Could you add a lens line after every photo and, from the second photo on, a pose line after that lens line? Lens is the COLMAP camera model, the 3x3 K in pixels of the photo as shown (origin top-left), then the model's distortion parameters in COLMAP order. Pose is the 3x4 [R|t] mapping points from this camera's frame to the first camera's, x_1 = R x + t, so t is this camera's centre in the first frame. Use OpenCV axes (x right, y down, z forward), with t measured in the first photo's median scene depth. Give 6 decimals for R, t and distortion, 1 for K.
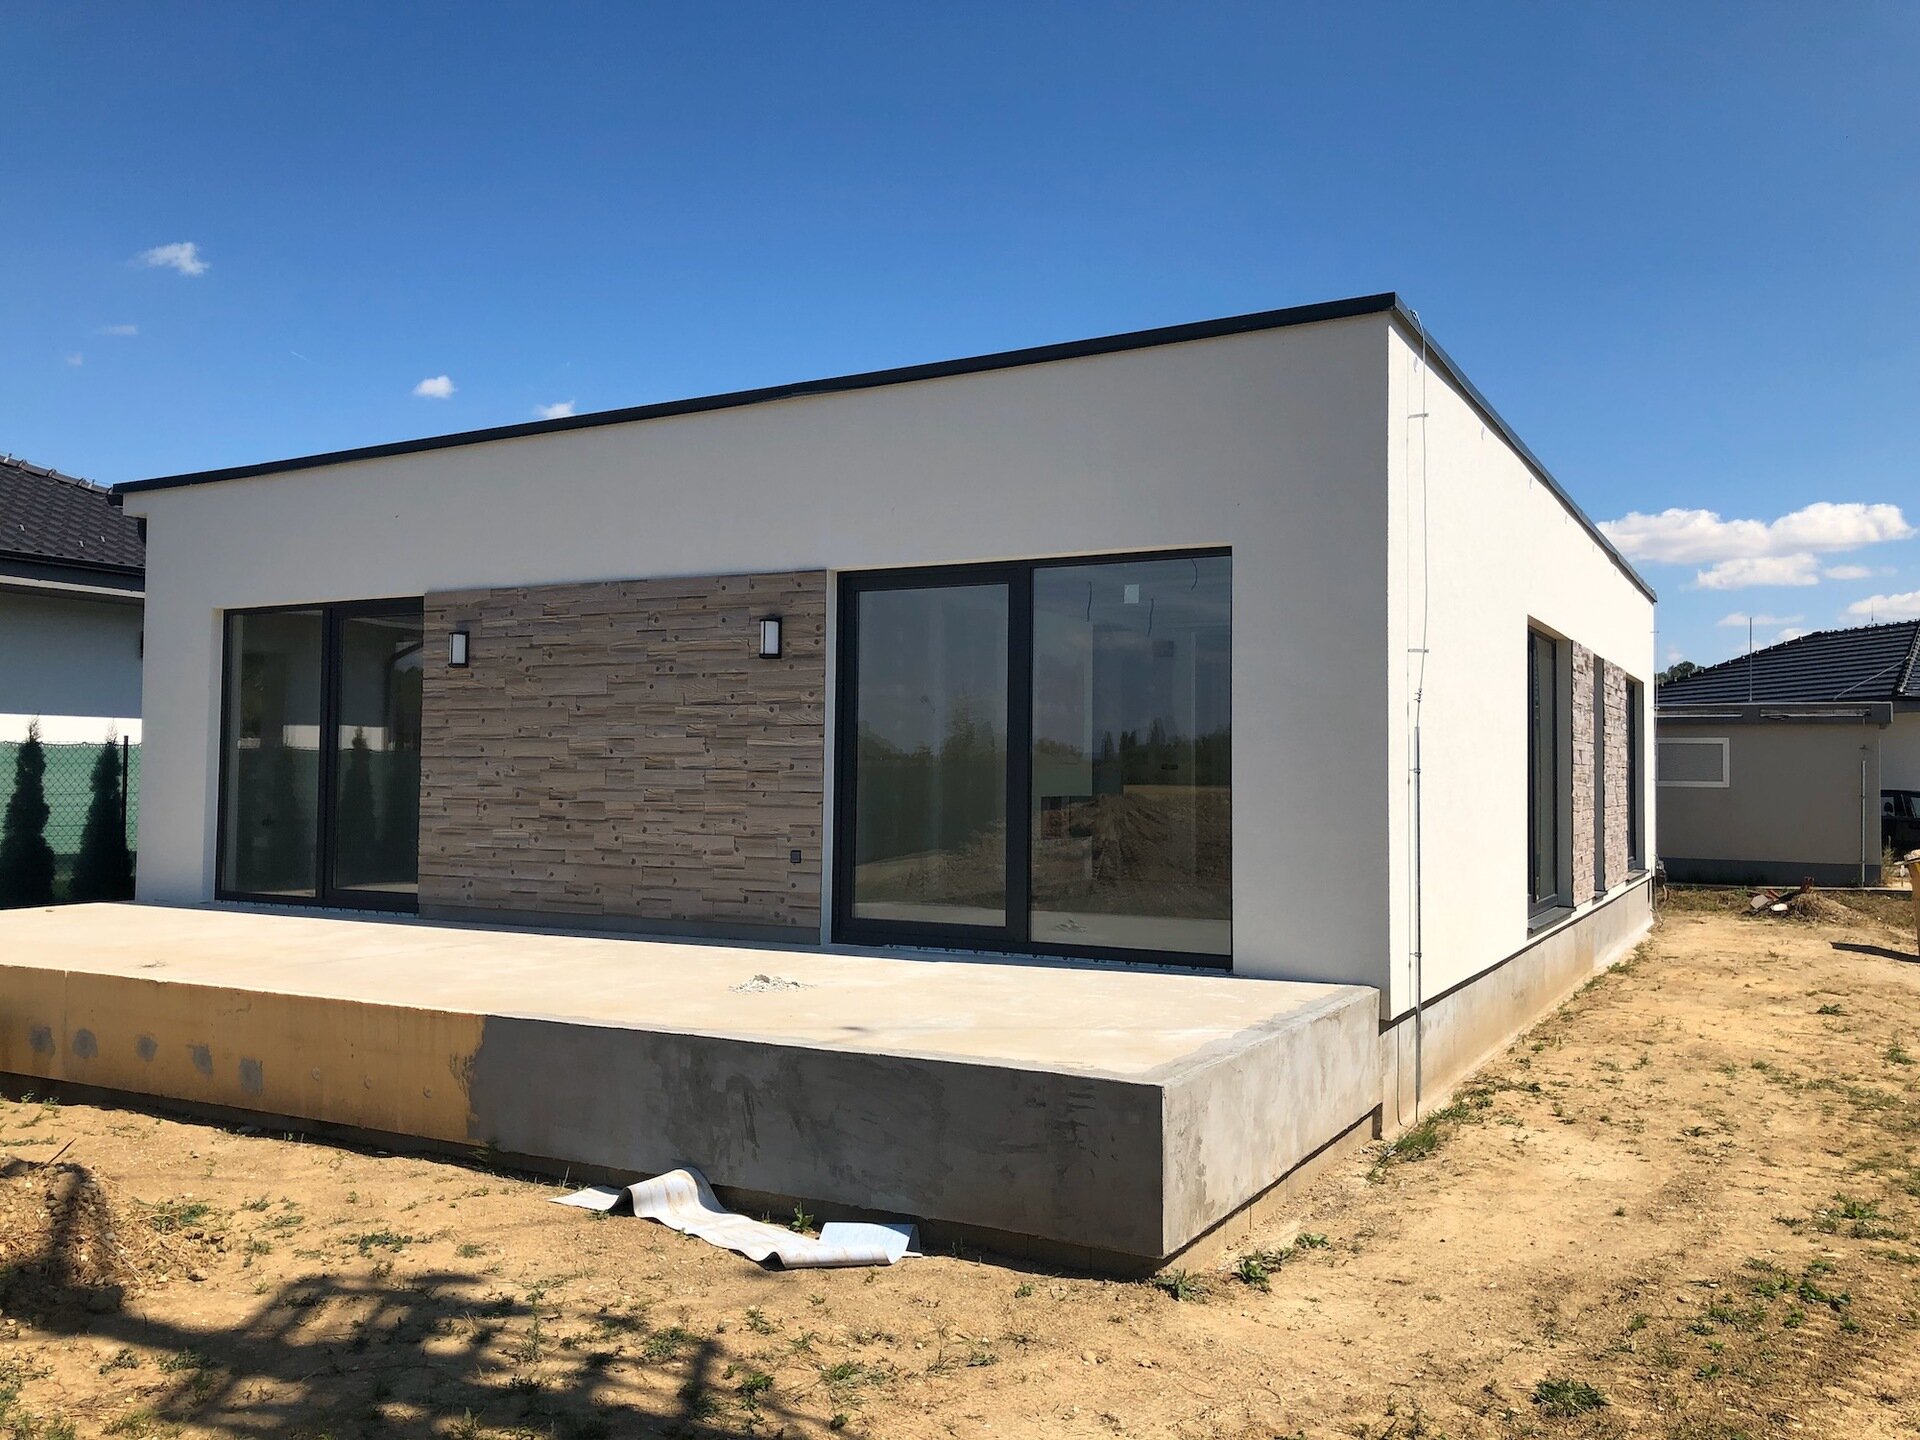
lens RADIAL K [[1582.8, 0, 958.7], [0, 1582.8, 707.4], [0, 0, 1]] dist [0.008438, -0.010557]
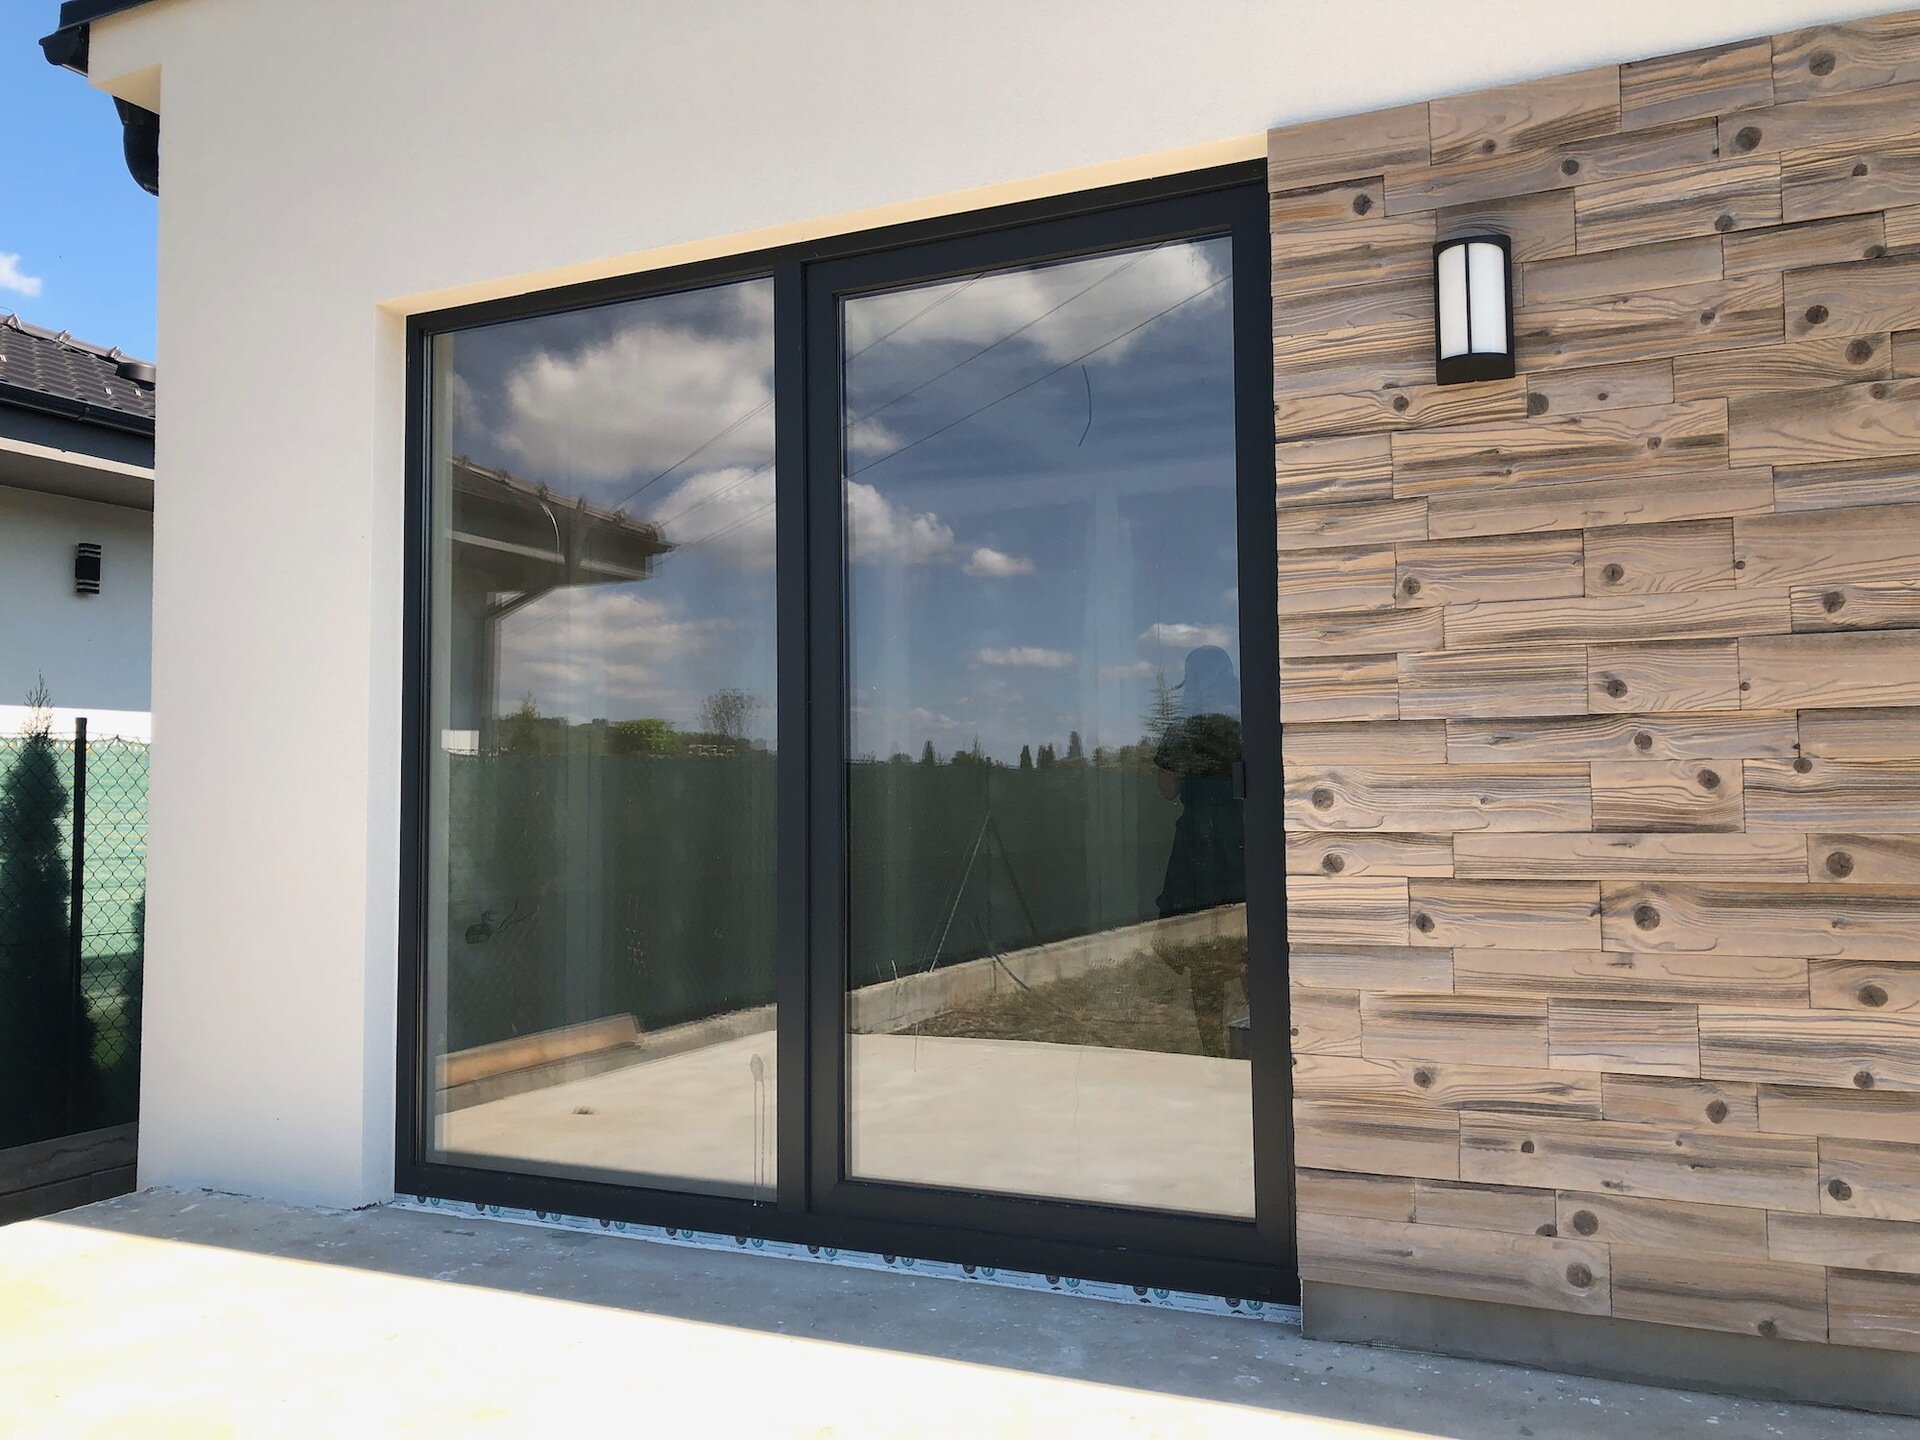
lens RADIAL K [[1508.3, 0, 957.1], [0, 1508.3, 699.1], [0, 0, 1]] dist [0.006968, 0.002172]
pose [[0.997101, -0.016933, 0.074180, -0.446091], [0.018318, 0.999669, -0.018040, 0.032626], [-0.073850, 0.019346, 0.997082, 0.807565]]
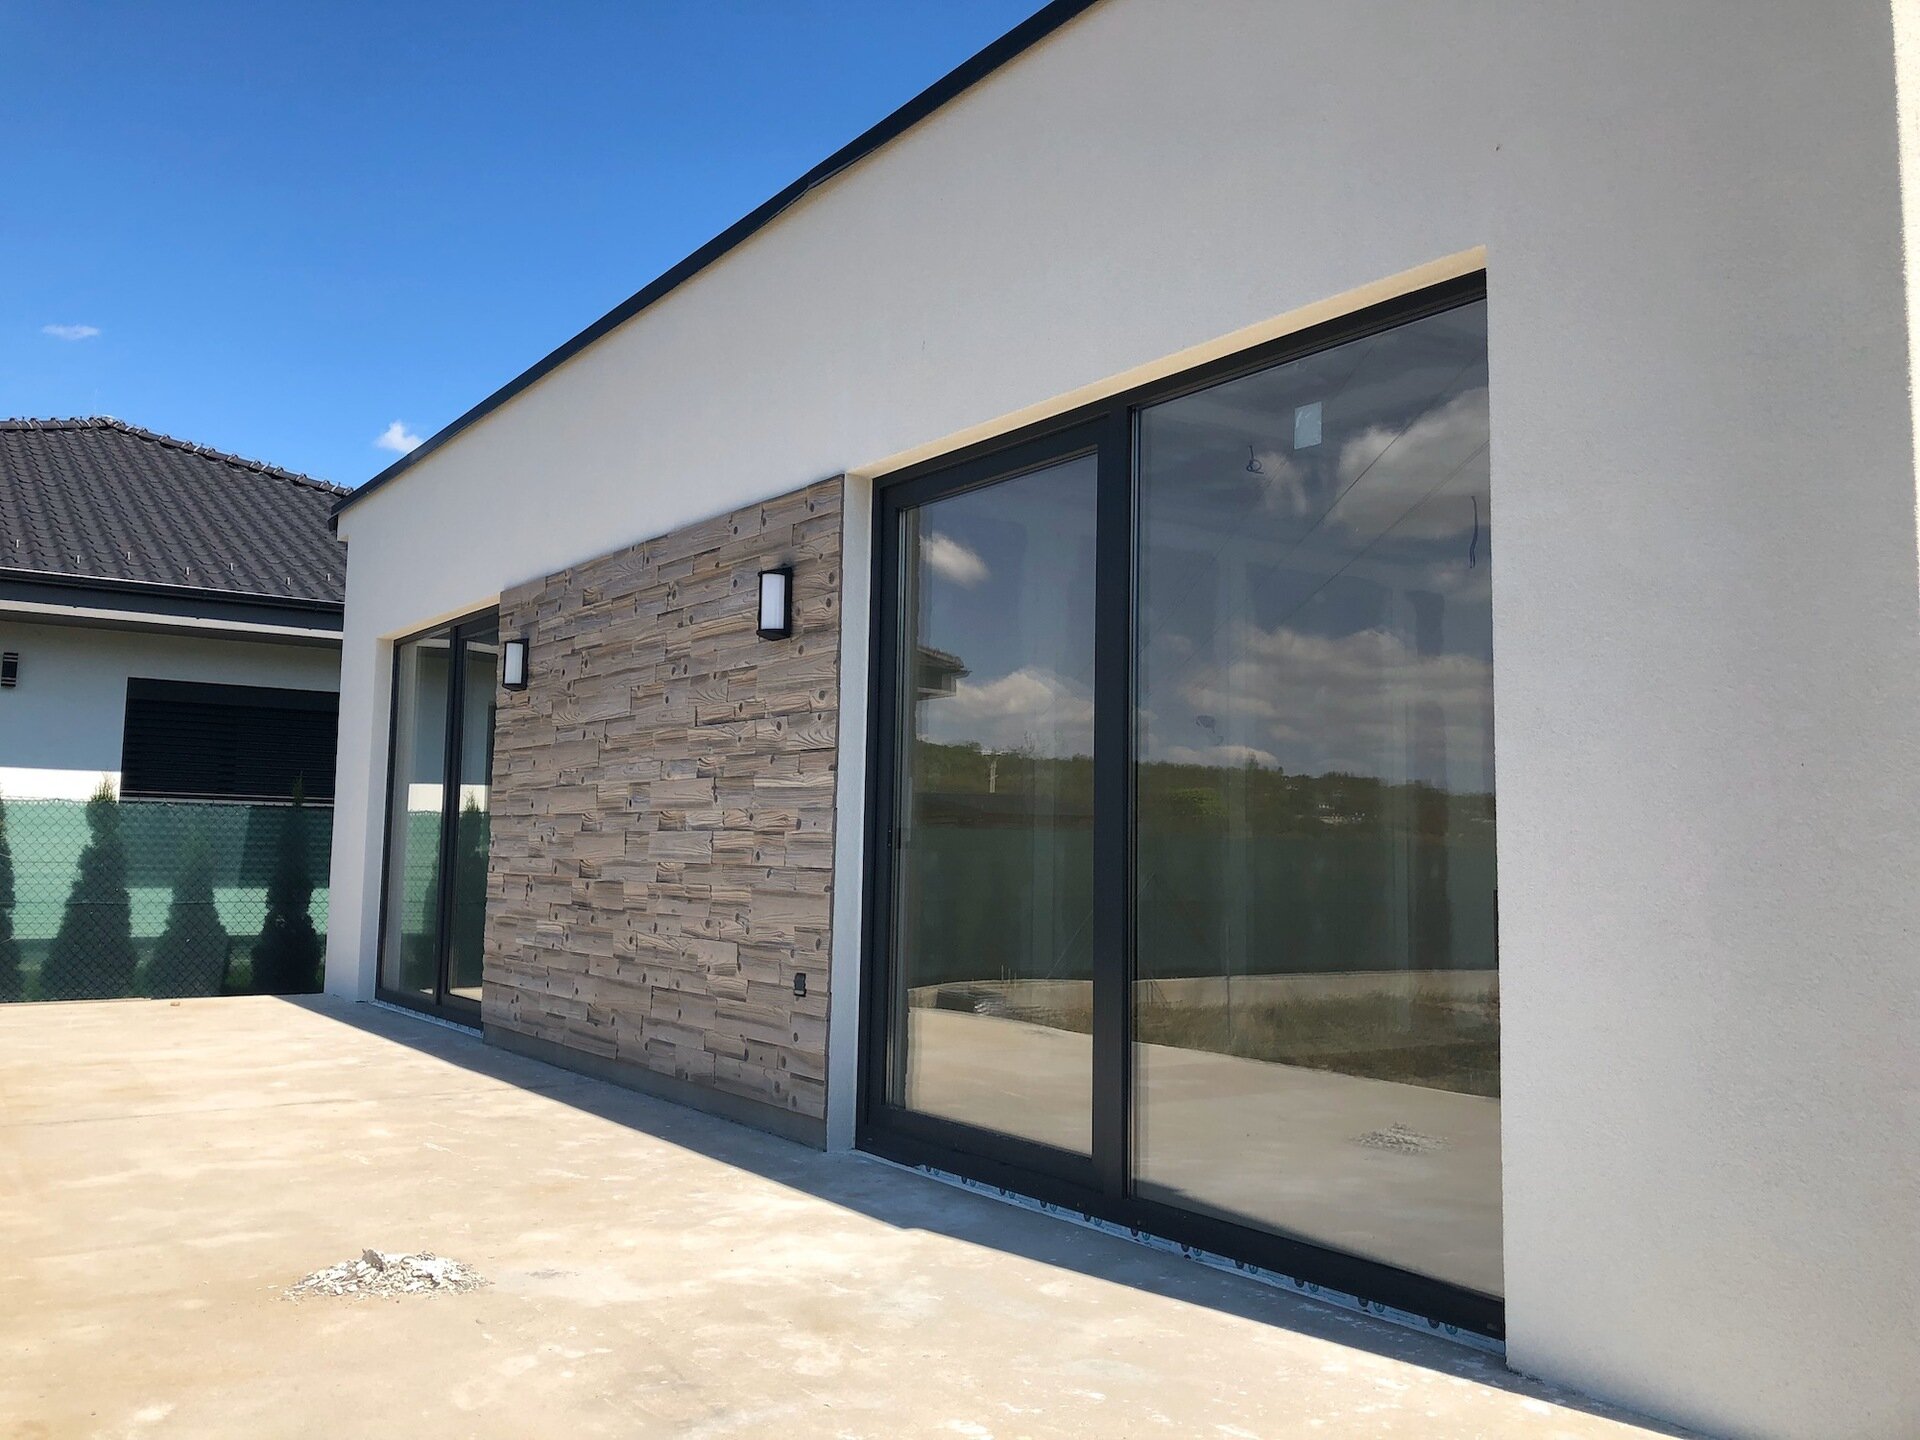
lens RADIAL K [[1572.9, 0, 918.6], [0, 1572.9, 688.0], [0, 0, 1]] dist [0.032441, -0.009654]
pose [[0.886685, -0.040418, -0.460603, 0.182589], [0.009184, 0.997515, -0.069853, 0.026727], [0.462282, 0.057707, 0.884853, 0.484004]]
